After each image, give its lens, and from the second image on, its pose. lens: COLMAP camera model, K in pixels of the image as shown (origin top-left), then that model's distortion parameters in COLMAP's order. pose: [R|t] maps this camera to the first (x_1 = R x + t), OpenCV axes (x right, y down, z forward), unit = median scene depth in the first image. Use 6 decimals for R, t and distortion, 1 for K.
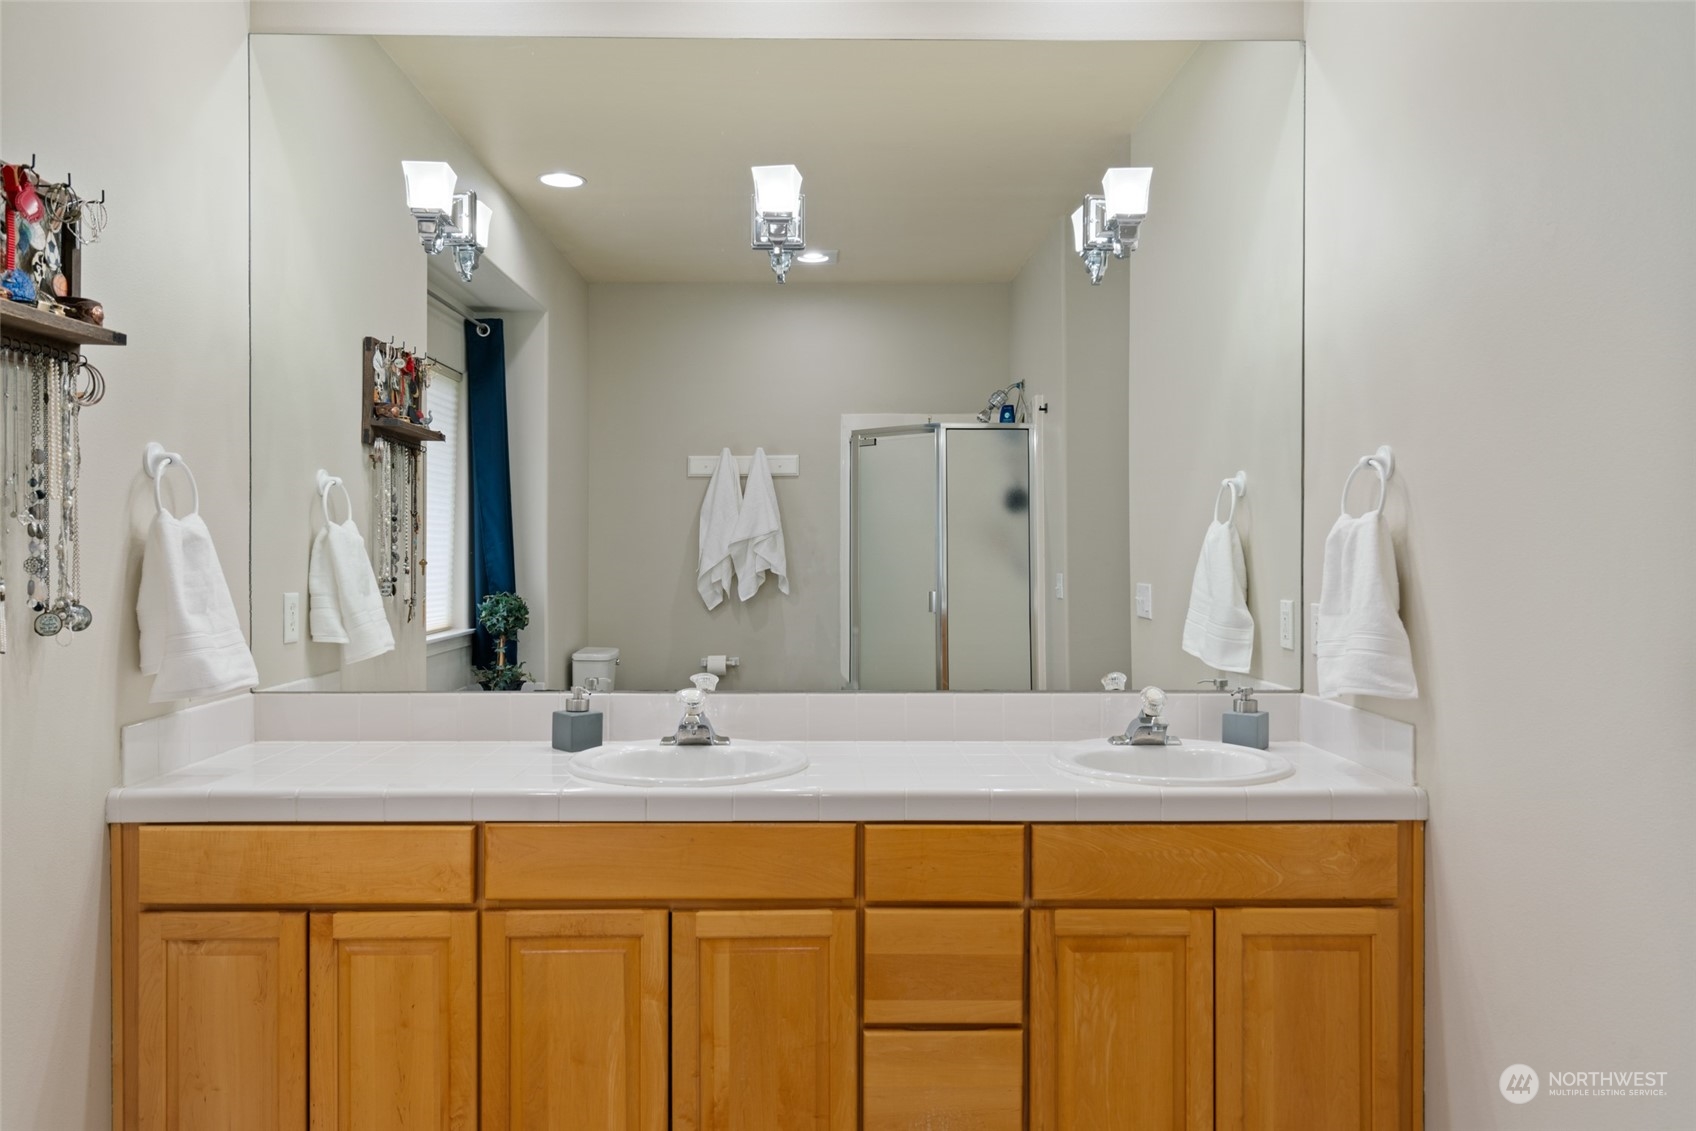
lens RADIAL K [[1152.1, 0, 845.9], [0, 1152.1, 559.8], [0, 0, 1]] dist [-0.008040, 0.006467]
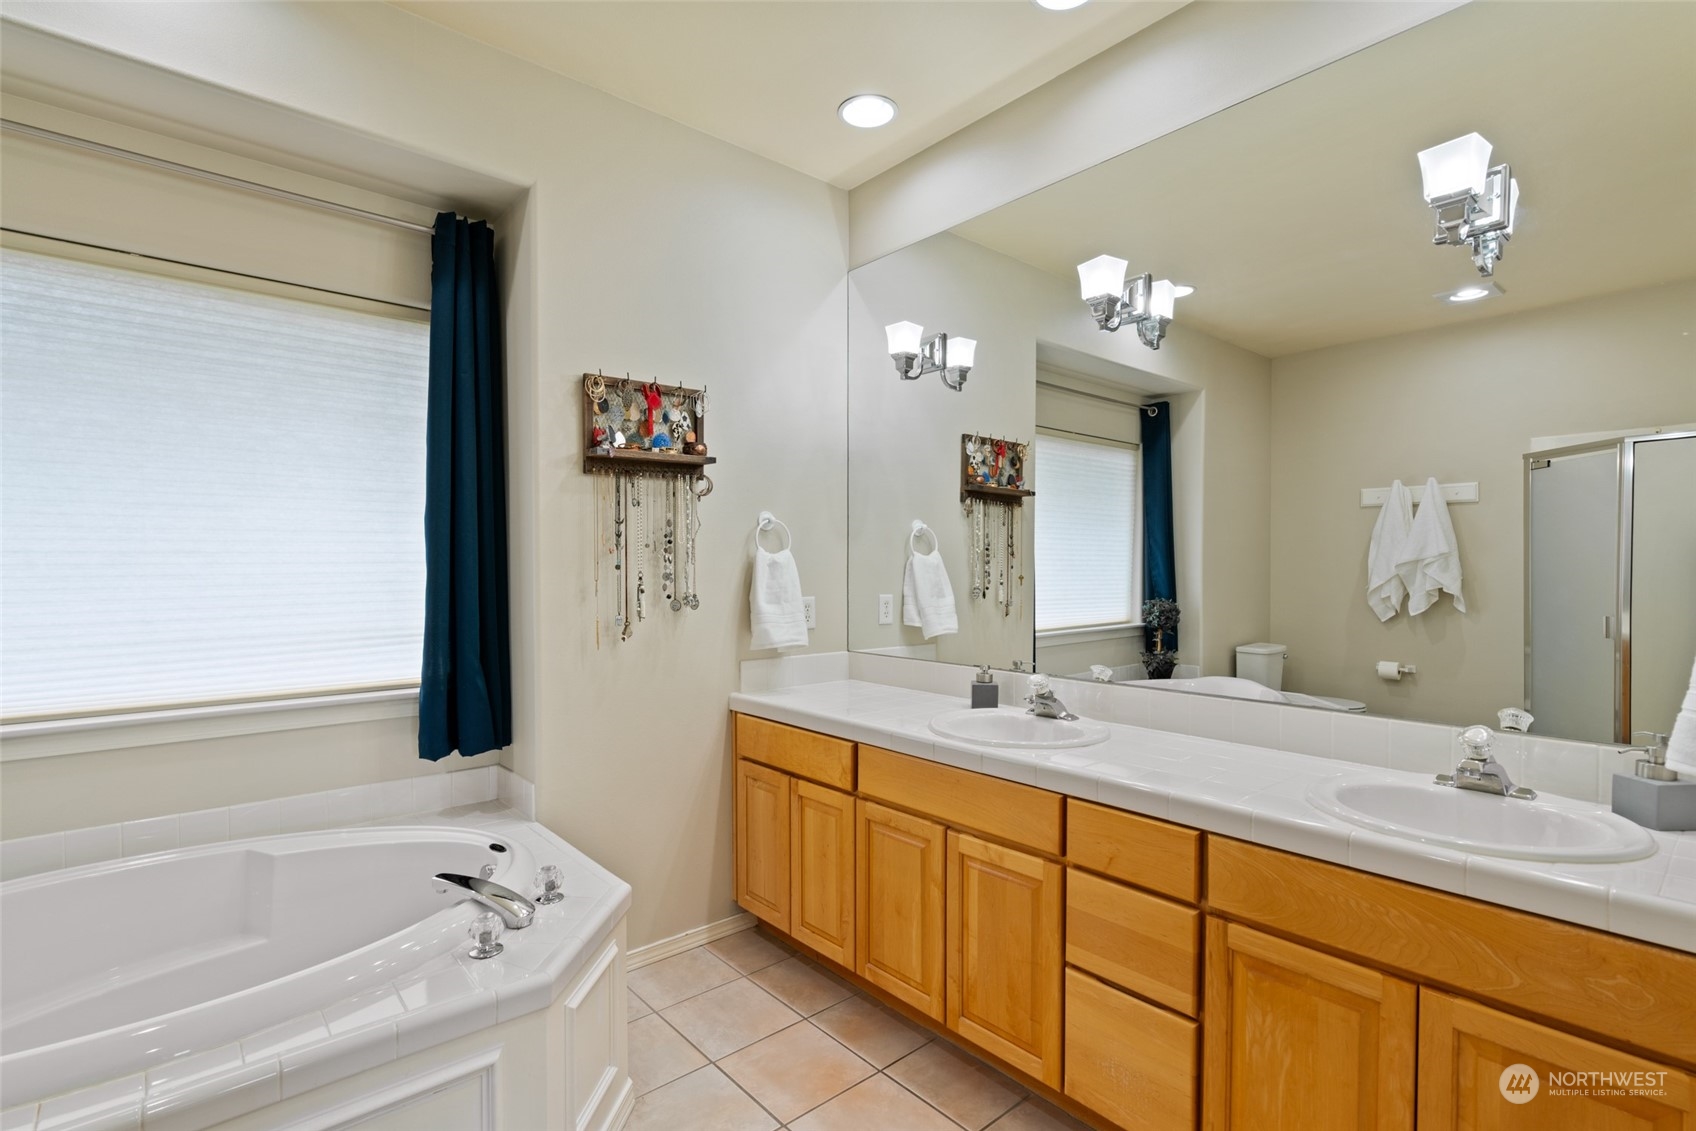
lens RADIAL K [[780.1, 0, 845.2], [0, 780.1, 581.5], [0, 0, 1]] dist [-0.012598, 0.003538]
pose [[0.648728, 0.015050, -0.760872, 0.481303], [-0.008361, 0.999885, 0.012650, -0.005345], [0.760975, -0.001845, 0.648779, 0.292522]]
